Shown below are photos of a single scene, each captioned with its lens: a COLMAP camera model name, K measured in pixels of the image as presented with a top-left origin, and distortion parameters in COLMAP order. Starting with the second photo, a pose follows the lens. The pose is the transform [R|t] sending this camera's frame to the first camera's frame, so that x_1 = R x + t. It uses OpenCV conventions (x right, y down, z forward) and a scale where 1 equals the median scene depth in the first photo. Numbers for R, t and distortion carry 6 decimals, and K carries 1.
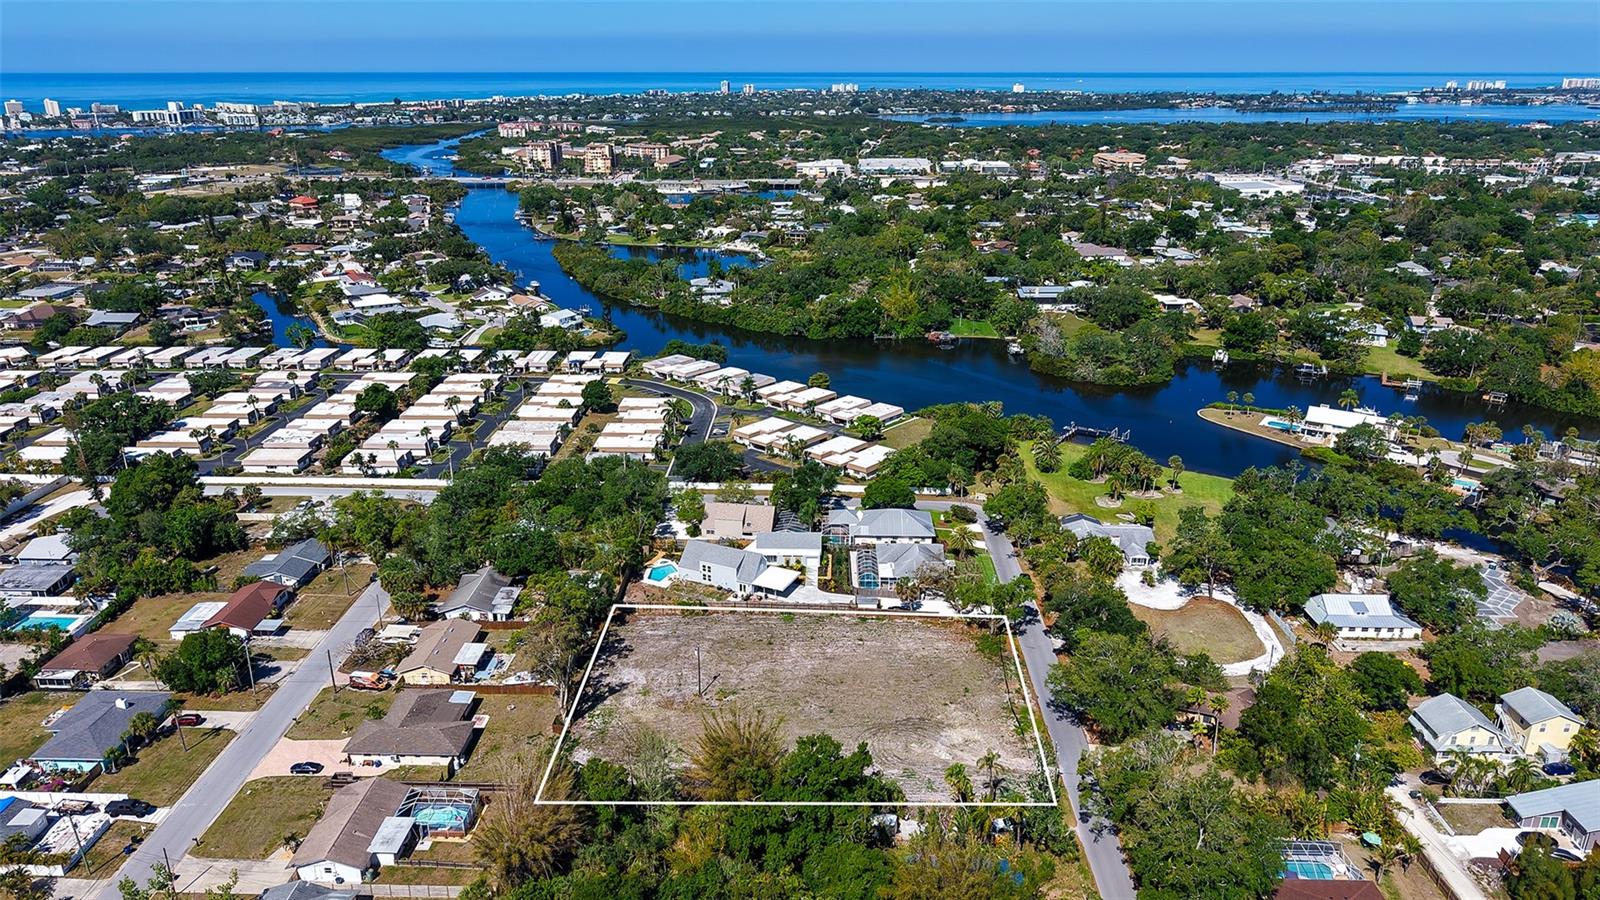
lens RADIAL K [[1071.8, 0, 800.0], [0, 1071.8, 450.0], [0, 0, 1]] dist [0.032515, -0.044315]
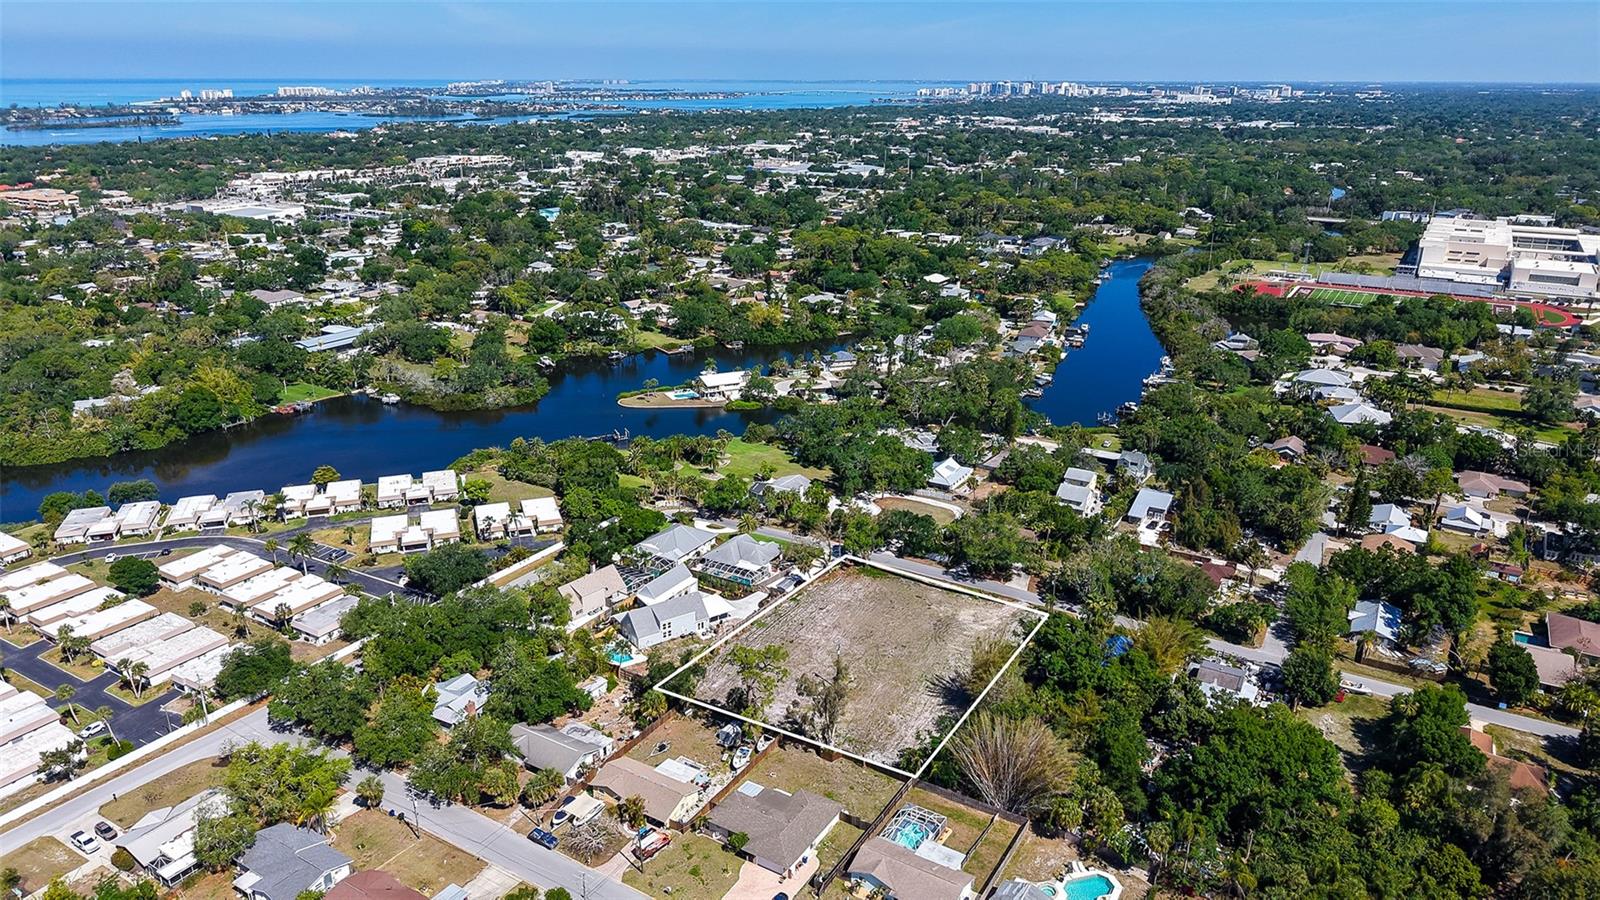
lens RADIAL K [[1062.2, 0, 800.0], [0, 1062.2, 450.0], [0, 0, 1]] dist [0.029309, -0.049226]
pose [[0.497020, -0.283037, 0.820281, -0.591033], [0.284735, 0.946164, 0.153947, -0.126226], [-0.819693, 0.157048, 0.550853, 0.200023]]
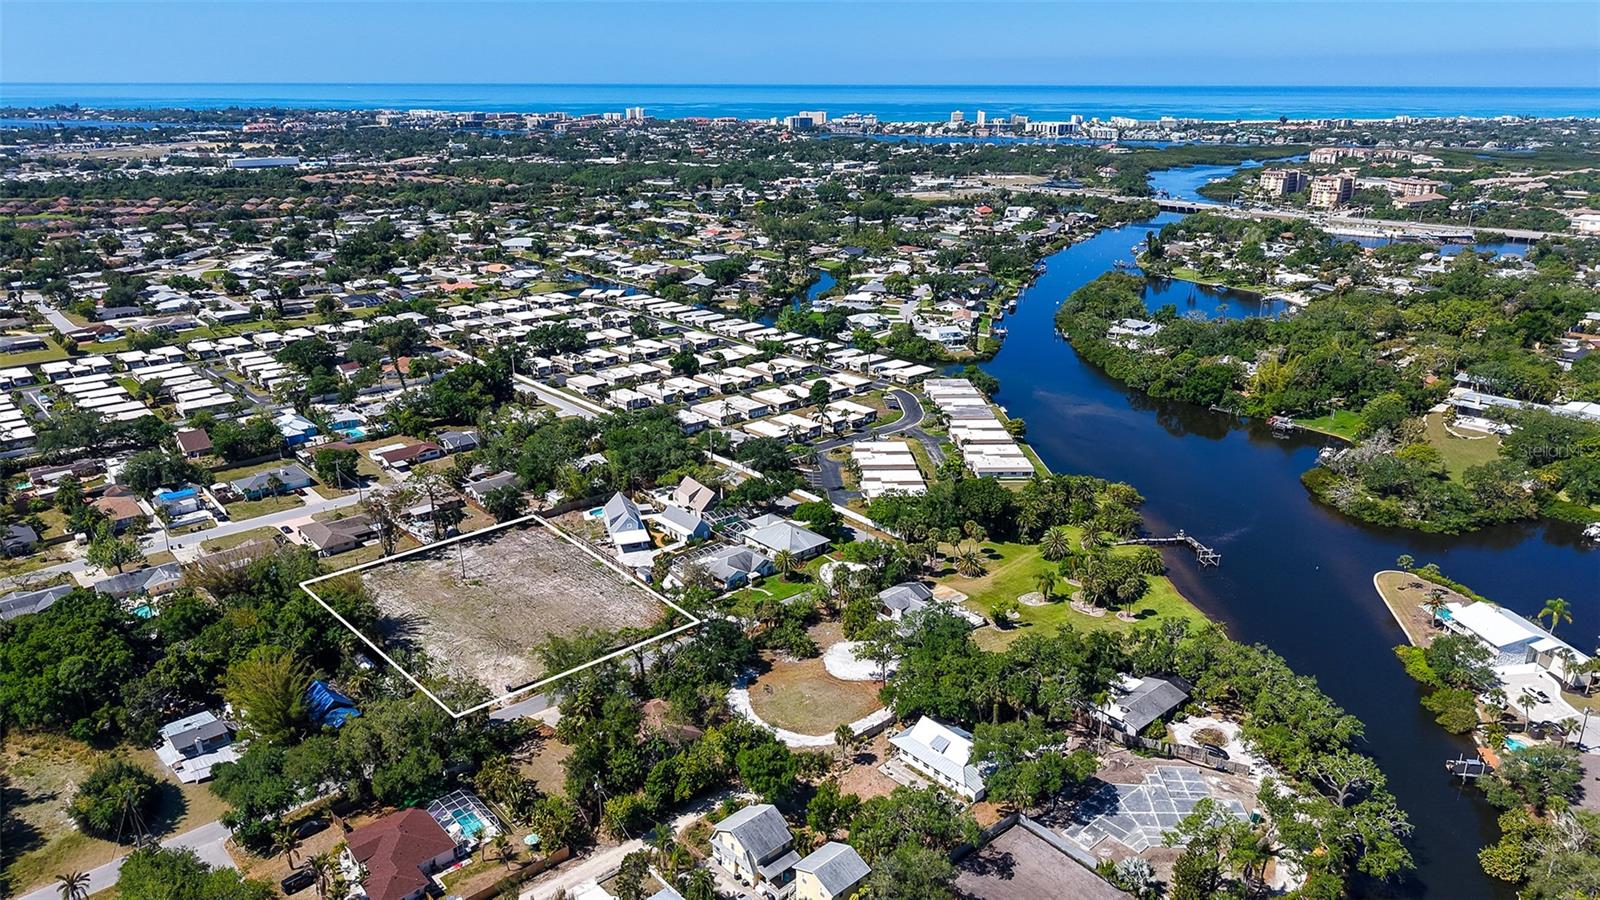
lens RADIAL K [[1071.8, 0, 800.0], [0, 1071.8, 450.0], [0, 0, 1]] dist [0.032515, -0.044315]
pose [[0.690555, 0.238456, -0.682842, 0.656318], [-0.246079, 0.965228, 0.088209, -0.094705], [0.680132, 0.107120, 0.725221, 0.155562]]
